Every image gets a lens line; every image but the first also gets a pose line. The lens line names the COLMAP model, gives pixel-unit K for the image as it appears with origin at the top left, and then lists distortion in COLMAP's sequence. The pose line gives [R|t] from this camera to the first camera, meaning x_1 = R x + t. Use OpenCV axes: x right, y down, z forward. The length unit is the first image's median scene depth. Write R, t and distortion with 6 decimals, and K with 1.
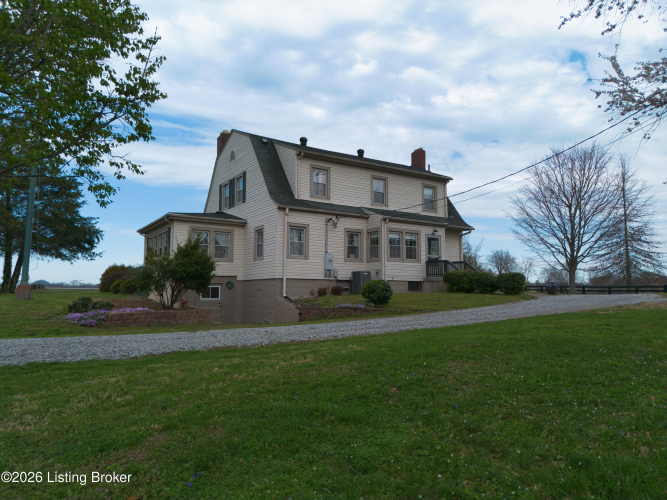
lens RADIAL K [[469.7, 0, 333.5], [0, 469.7, 250.0], [0, 0, 1]] dist [0.057885, -0.052977]
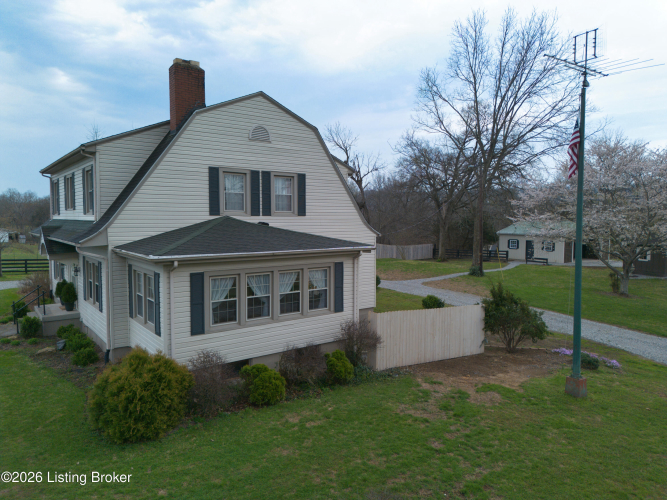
lens RADIAL K [[469.7, 0, 333.5], [0, 469.7, 250.0], [0, 0, 1]] dist [0.057885, -0.052977]
pose [[-0.076790, -0.076053, 0.994142, -0.983789], [-0.103814, 0.992277, 0.067892, -0.107649], [-0.991628, -0.097993, -0.084092, 1.049990]]
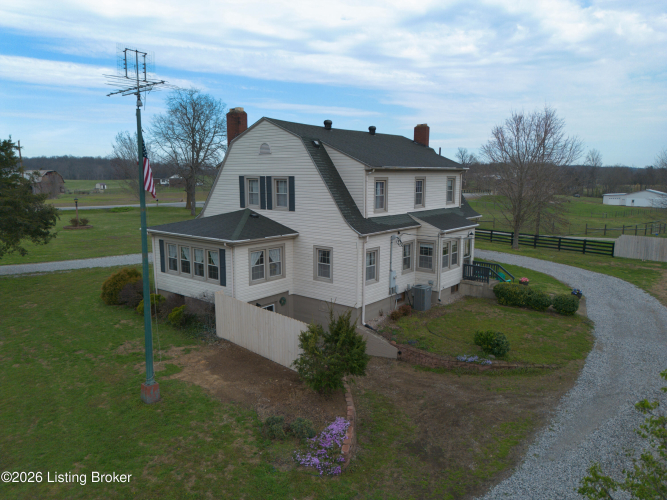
lens RADIAL K [[469.7, 0, 333.5], [0, 469.7, 250.0], [0, 0, 1]] dist [0.057885, -0.052977]
pose [[0.952265, -0.048615, 0.301376, -0.408539], [-0.028546, 0.968731, 0.246466, -0.265677], [-0.303934, -0.243304, 0.921101, 0.123007]]
